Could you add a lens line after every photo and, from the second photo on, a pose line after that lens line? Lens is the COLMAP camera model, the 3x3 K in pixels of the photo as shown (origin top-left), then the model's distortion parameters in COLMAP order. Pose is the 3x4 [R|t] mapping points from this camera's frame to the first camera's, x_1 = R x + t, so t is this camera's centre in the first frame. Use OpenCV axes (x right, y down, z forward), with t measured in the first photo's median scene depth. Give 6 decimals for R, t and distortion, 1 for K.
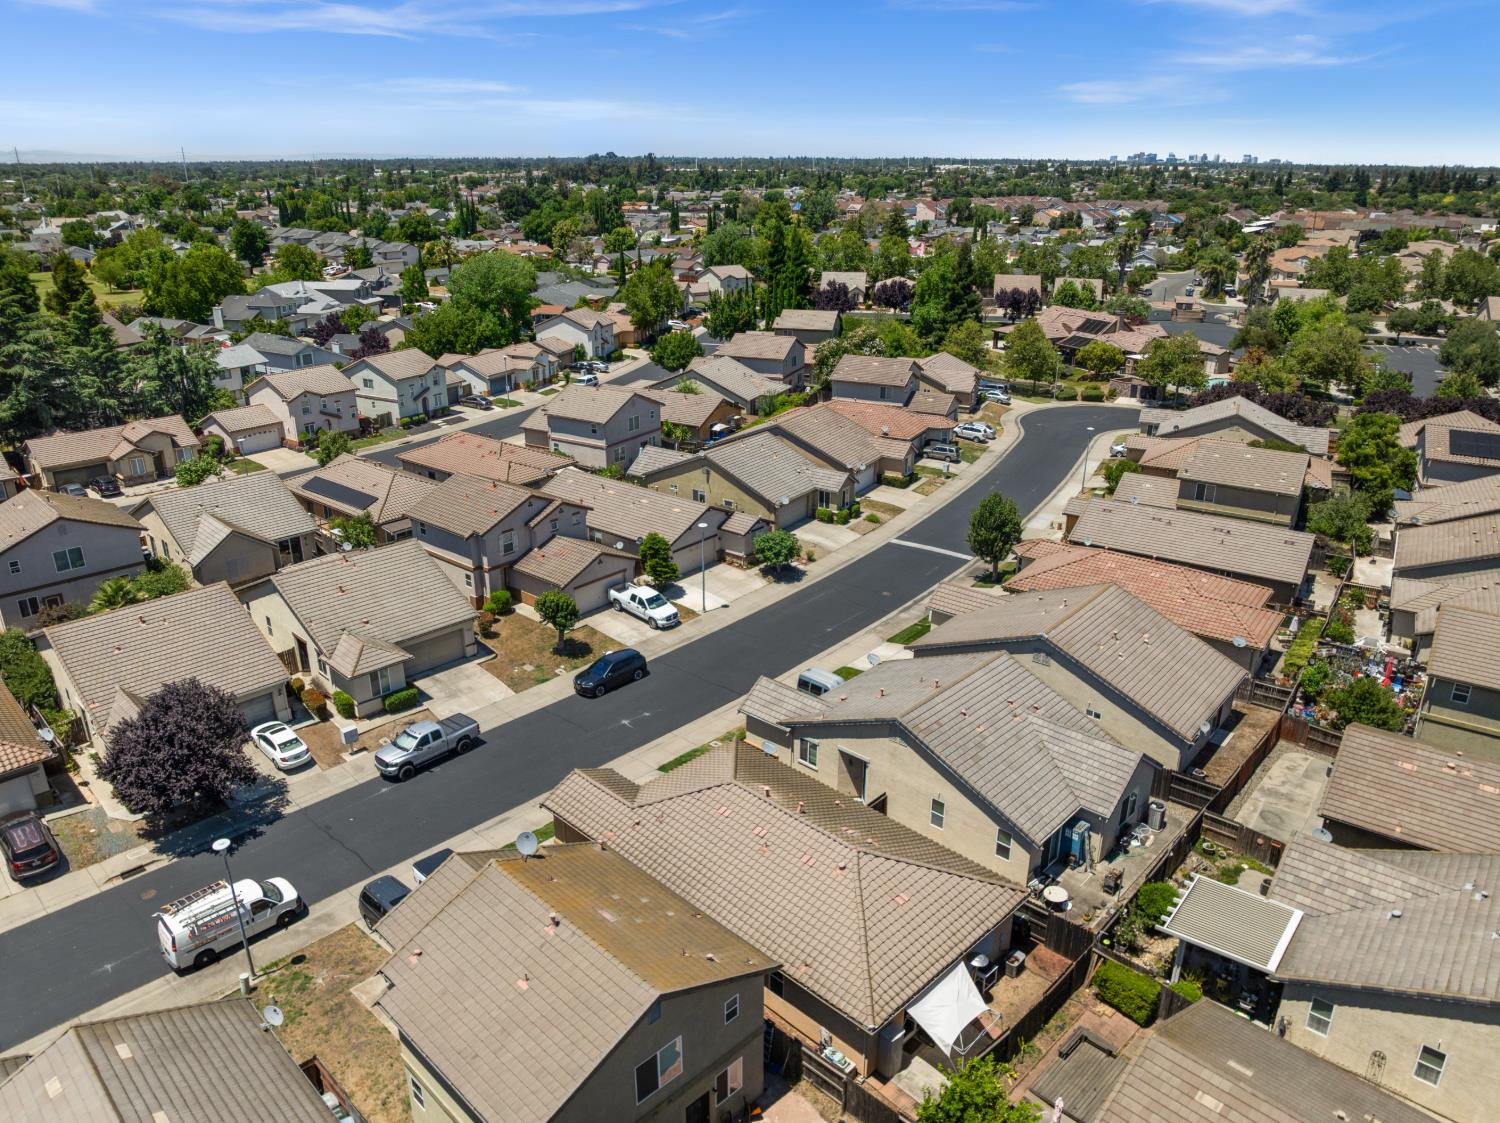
lens RADIAL K [[1065.1, 0, 750.1], [0, 1065.1, 561.7], [0, 0, 1]] dist [-0.042267, 0.009979]
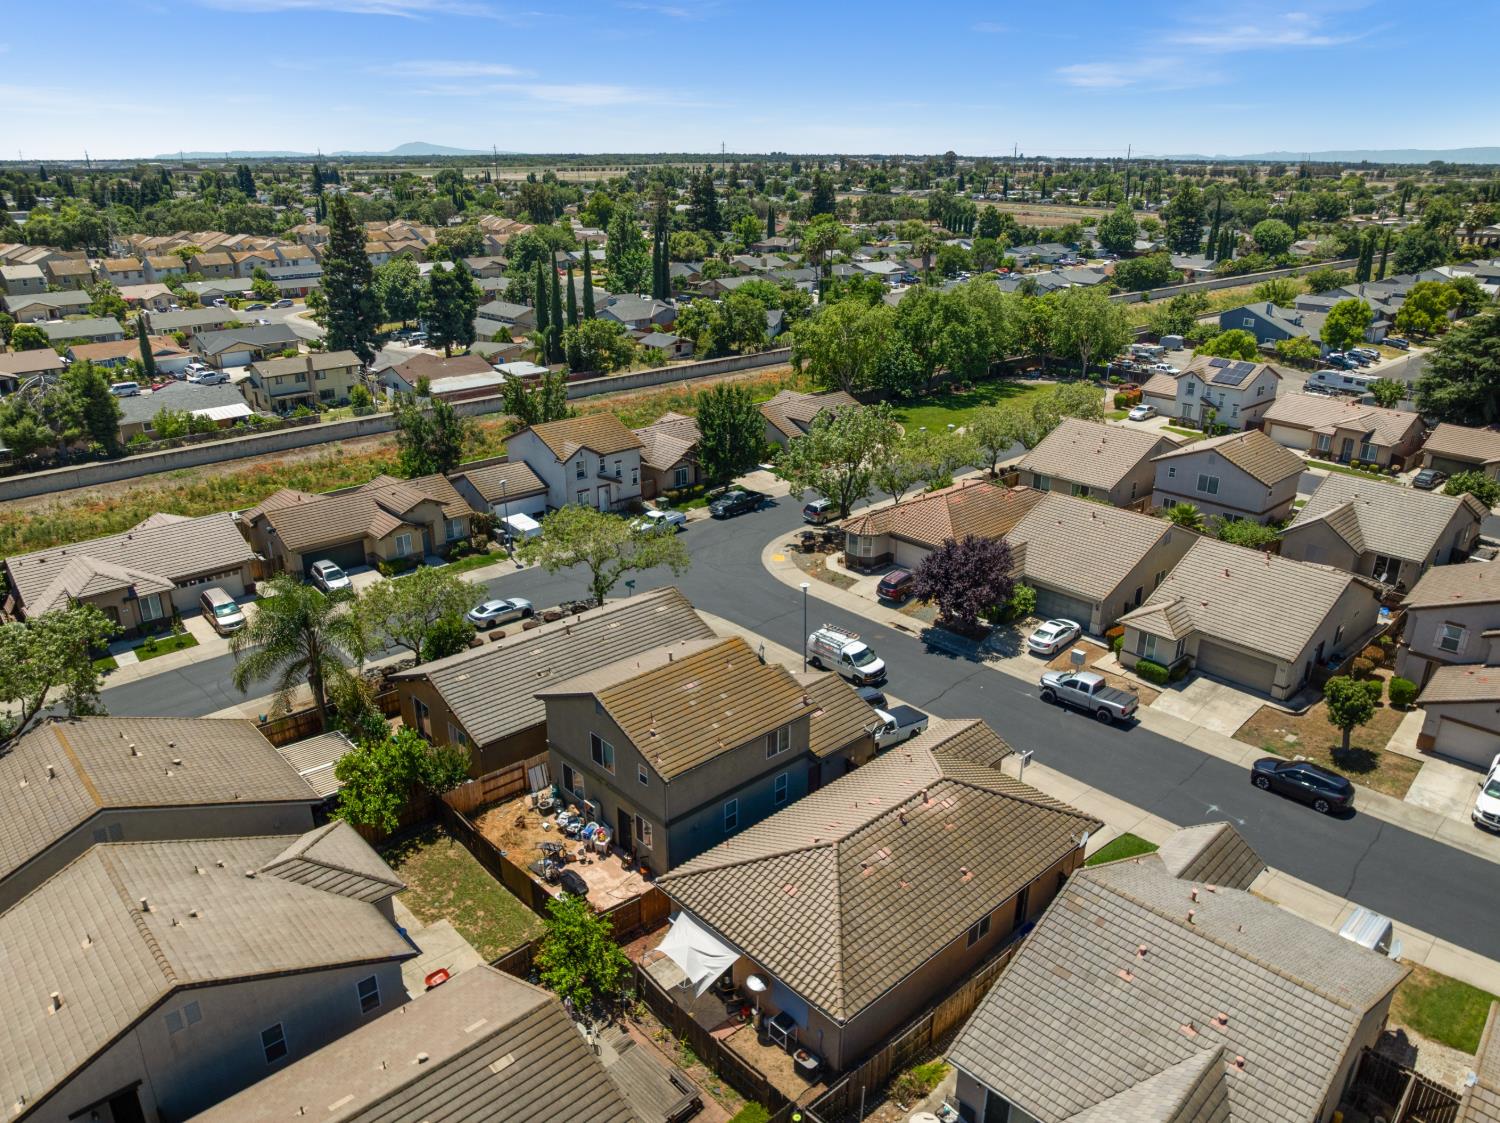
lens RADIAL K [[1065.1, 0, 749.9], [0, 1065.1, 562.2], [0, 0, 1]] dist [-0.042267, 0.009979]
pose [[-0.062426, 0.363873, -0.929354, 0.713867], [-0.344961, 0.865915, 0.362206, -0.233152], [0.936539, 0.343202, 0.071466, 0.563976]]
